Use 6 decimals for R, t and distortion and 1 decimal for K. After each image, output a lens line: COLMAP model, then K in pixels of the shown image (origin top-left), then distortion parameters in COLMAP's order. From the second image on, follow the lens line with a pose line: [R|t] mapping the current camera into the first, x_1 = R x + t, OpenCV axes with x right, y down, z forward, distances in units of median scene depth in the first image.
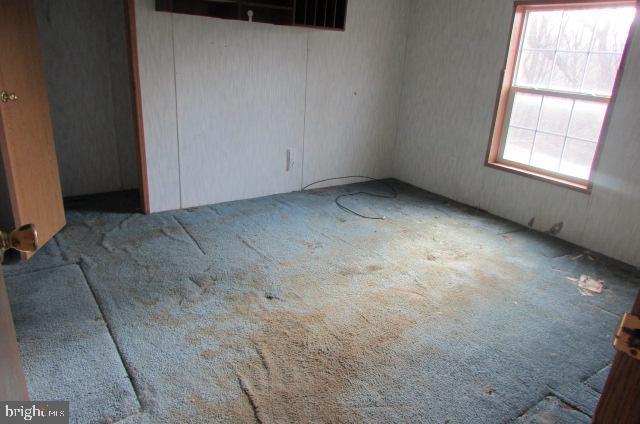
lens RADIAL K [[448.8, 0, 320.0], [0, 448.8, 212.7], [0, 0, 1]] dist [-0.036889, 0.001296]
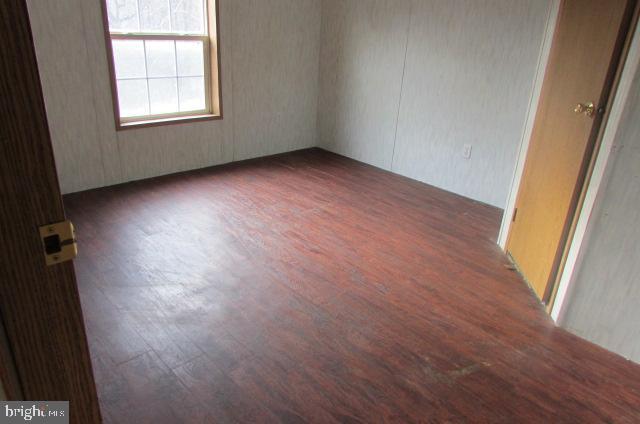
lens RADIAL K [[448.8, 0, 319.2], [0, 448.8, 214.8], [0, 0, 1]] dist [-0.036889, 0.001296]
pose [[-0.162803, -0.457682, 0.874084, -0.587195], [0.262424, 0.833907, 0.485523, -0.326140], [-0.951120, 0.308425, -0.015656, 0.798882]]
